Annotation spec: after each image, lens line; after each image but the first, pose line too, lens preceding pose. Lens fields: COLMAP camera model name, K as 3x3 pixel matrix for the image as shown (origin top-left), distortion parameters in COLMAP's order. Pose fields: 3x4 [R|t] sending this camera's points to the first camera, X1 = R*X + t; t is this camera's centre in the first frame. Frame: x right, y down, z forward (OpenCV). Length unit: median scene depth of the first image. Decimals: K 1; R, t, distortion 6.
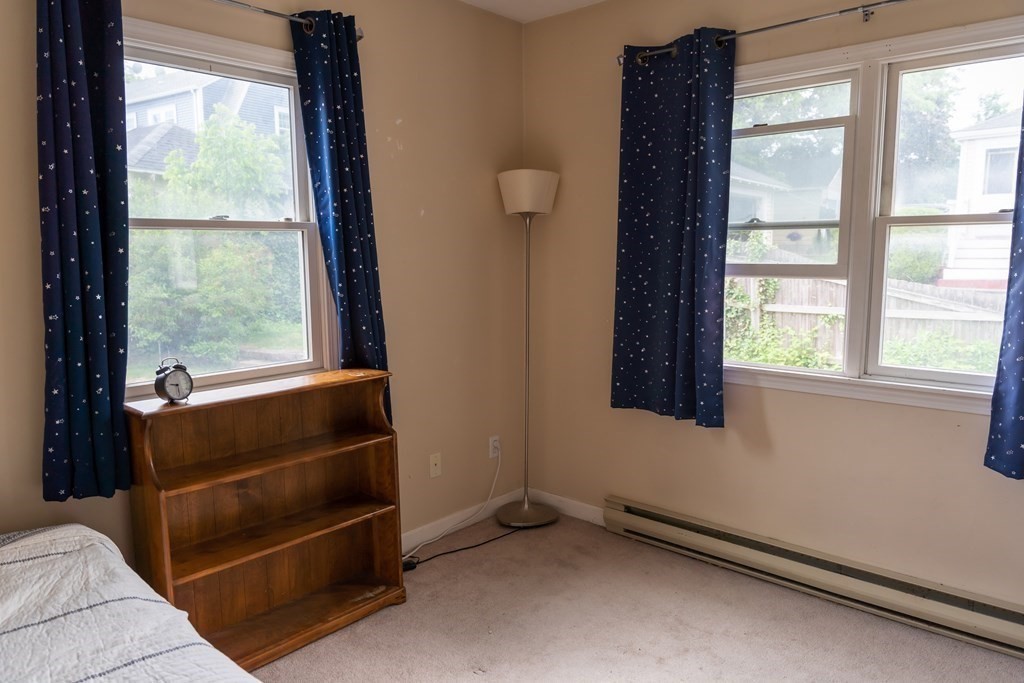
lens RADIAL K [[697.2, 0, 512.2], [0, 697.2, 344.7], [0, 0, 1]] dist [-0.004333, -0.007289]
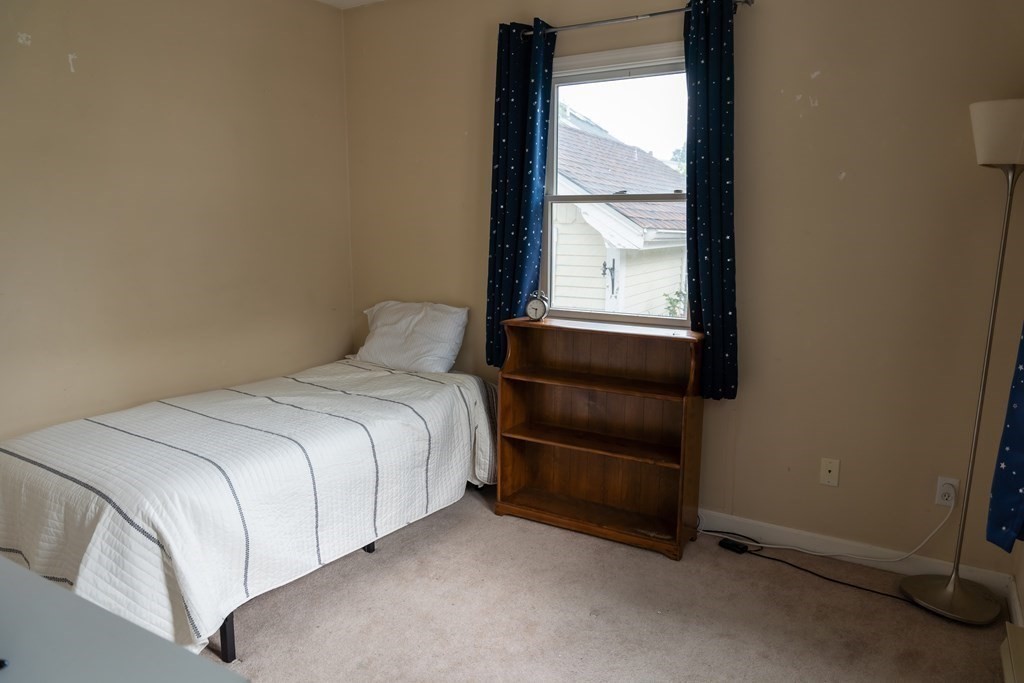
lens RADIAL K [[697.2, 0, 511.1], [0, 697.2, 340.6], [0, 0, 1]] dist [-0.004333, -0.007289]
pose [[0.179423, 0.176693, -0.967774, 0.759005], [-0.136660, 0.978677, 0.153347, -0.077530], [0.974234, 0.104742, 0.199744, 0.528141]]
